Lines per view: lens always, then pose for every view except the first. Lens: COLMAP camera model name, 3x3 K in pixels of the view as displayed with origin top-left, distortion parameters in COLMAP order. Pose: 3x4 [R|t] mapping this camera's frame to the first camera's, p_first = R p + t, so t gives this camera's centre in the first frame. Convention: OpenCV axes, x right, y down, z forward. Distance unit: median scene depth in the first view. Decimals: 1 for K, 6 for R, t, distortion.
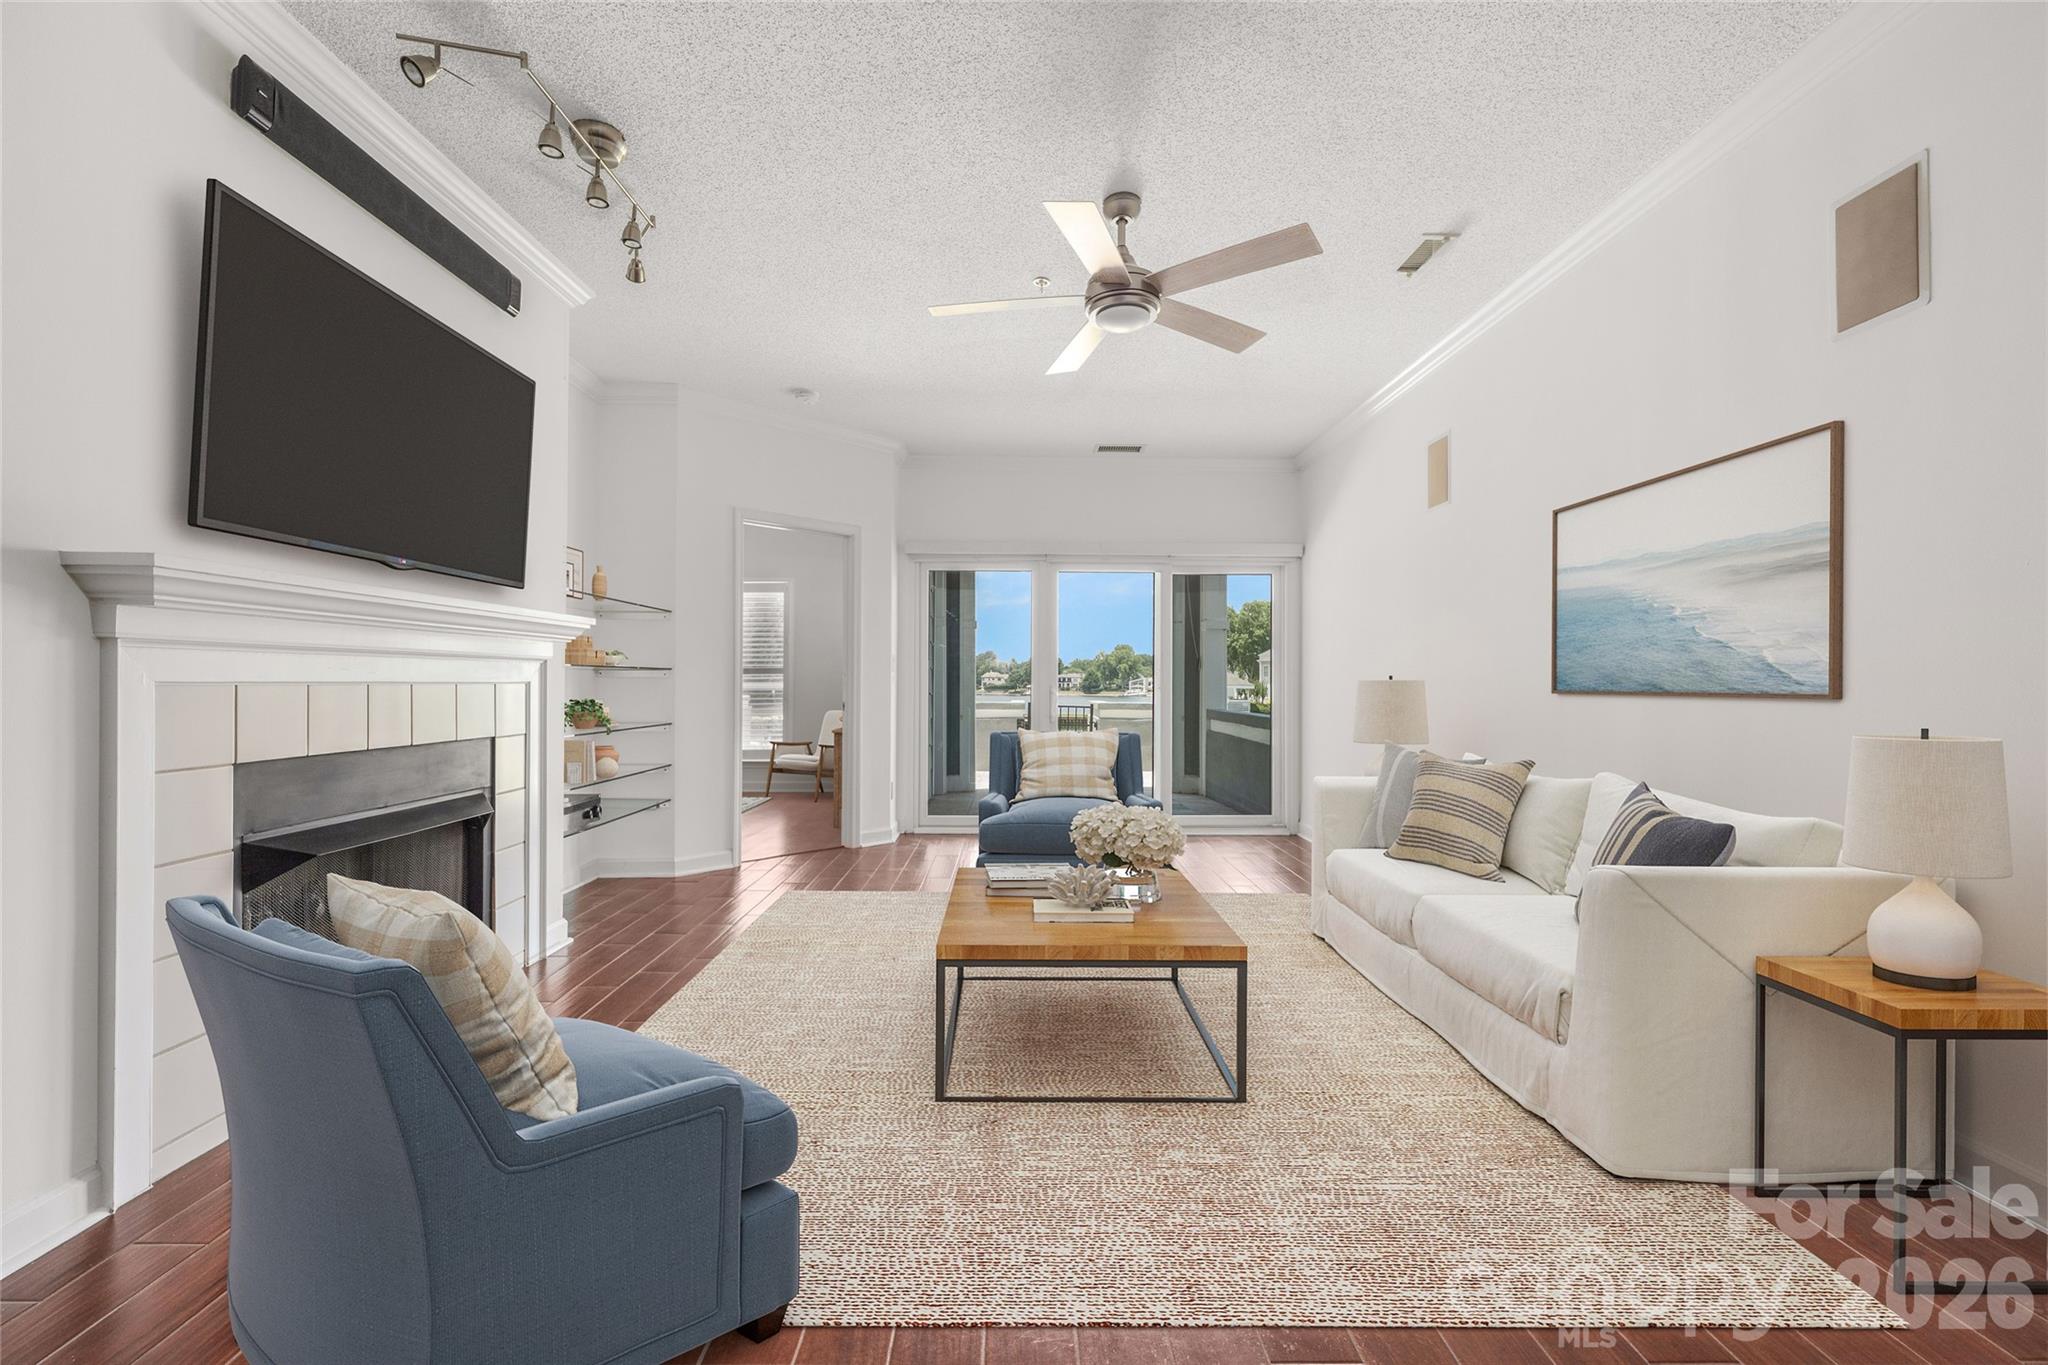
lens RADIAL K [[836.3, 0, 1028.6], [0, 836.3, 684.4], [0, 0, 1]] dist [0.000611, -0.000031]
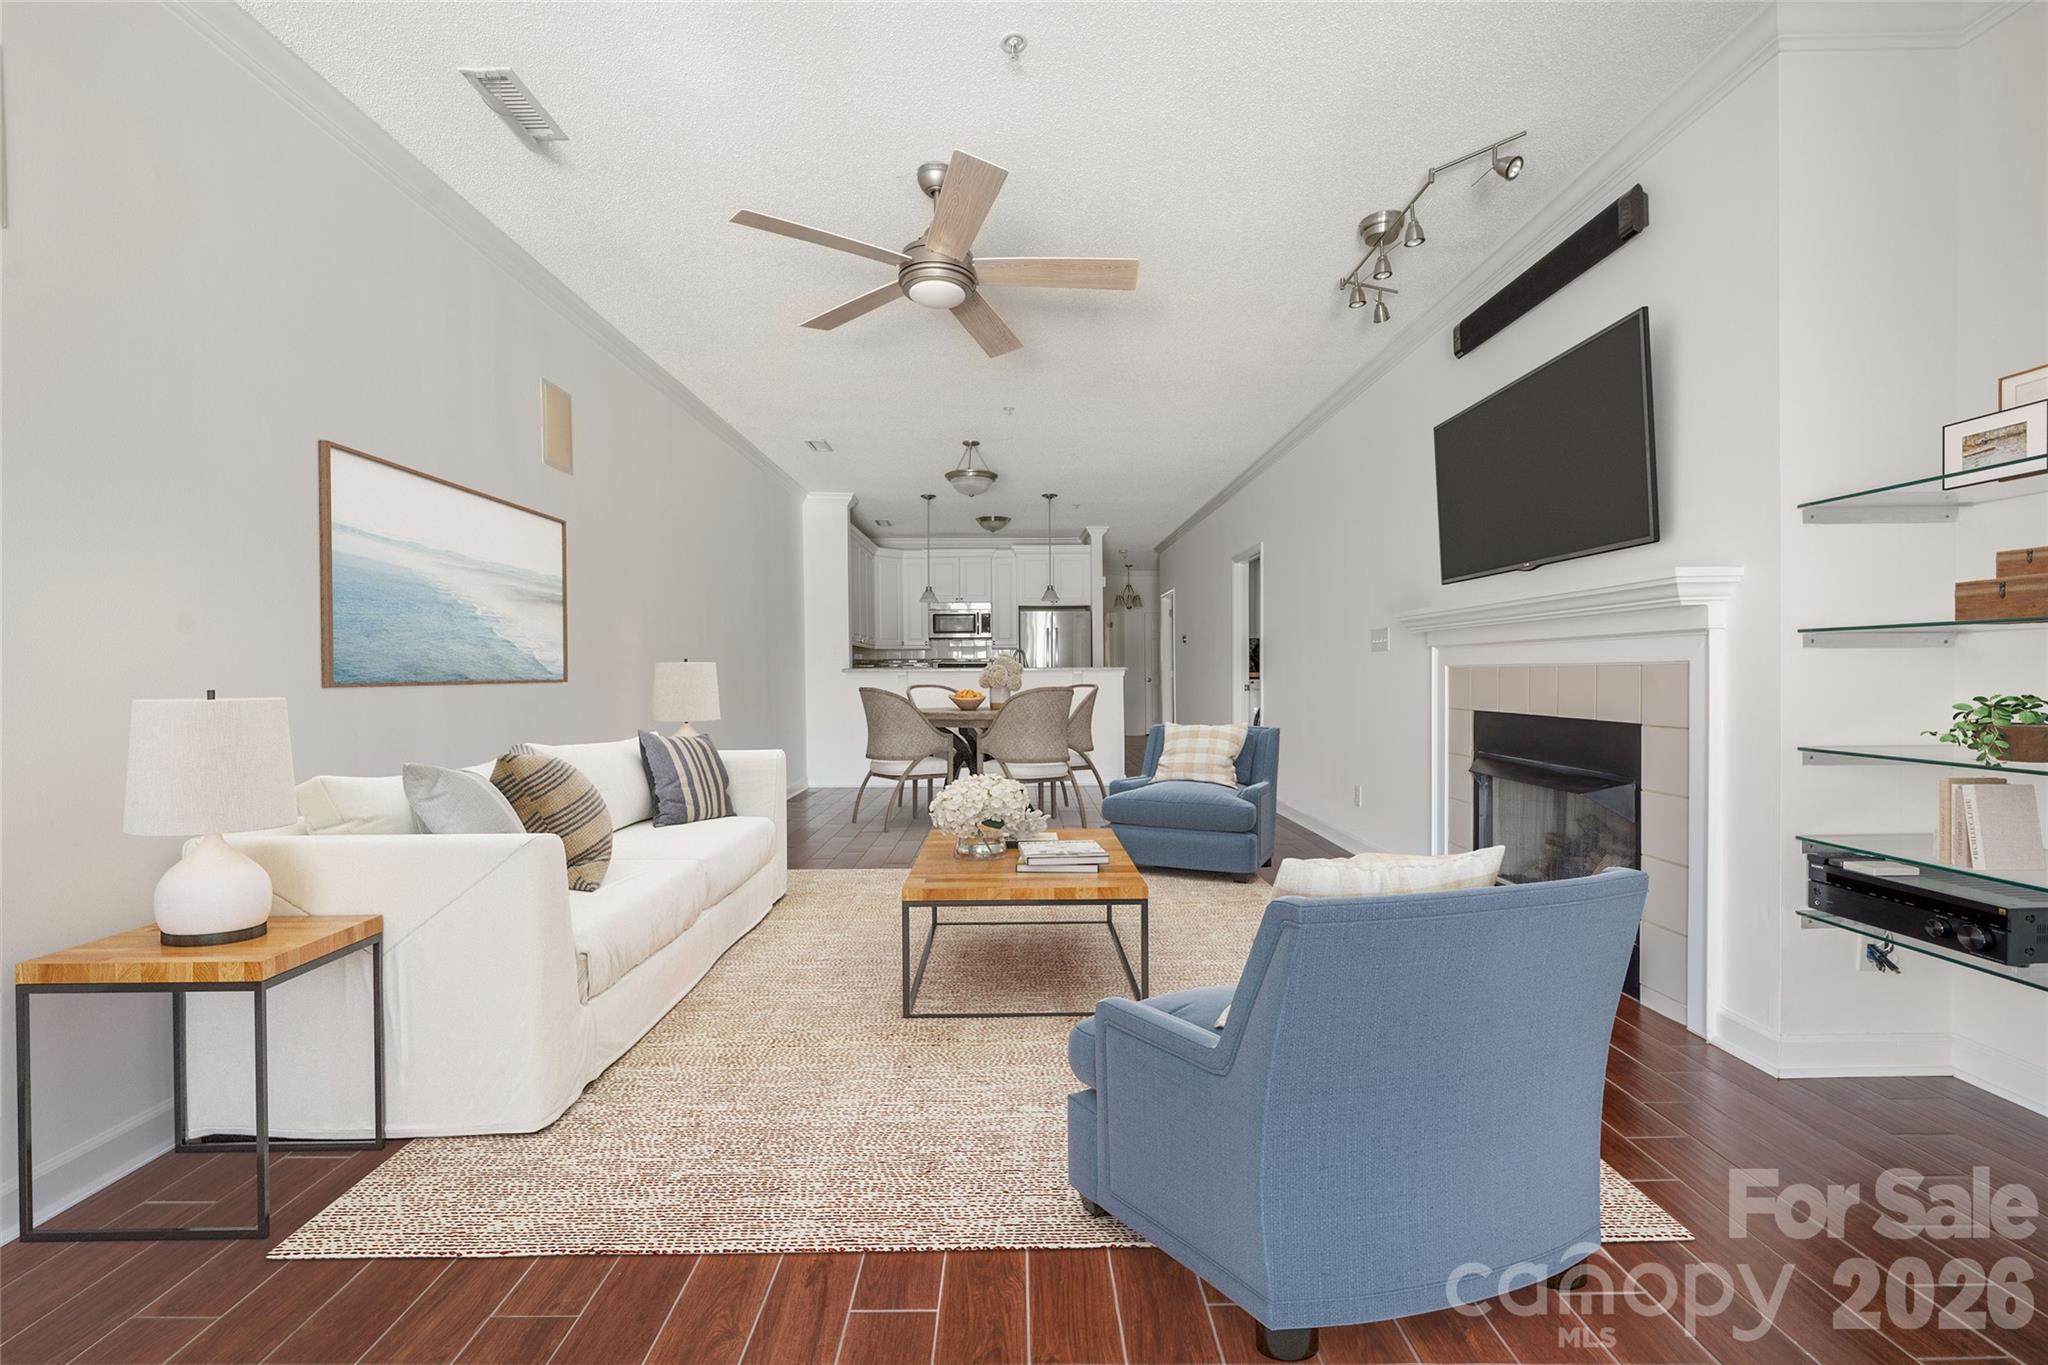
lens RADIAL K [[832.9, 0, 1024.0], [0, 832.9, 682.5], [0, 0, 1]] dist [-0.002790, -0.000072]
pose [[-0.999946, -0.006685, 0.007968, 0.002525], [-0.006568, 0.999872, 0.014561, -0.010485], [-0.008064, 0.014508, -0.999862, 2.155515]]
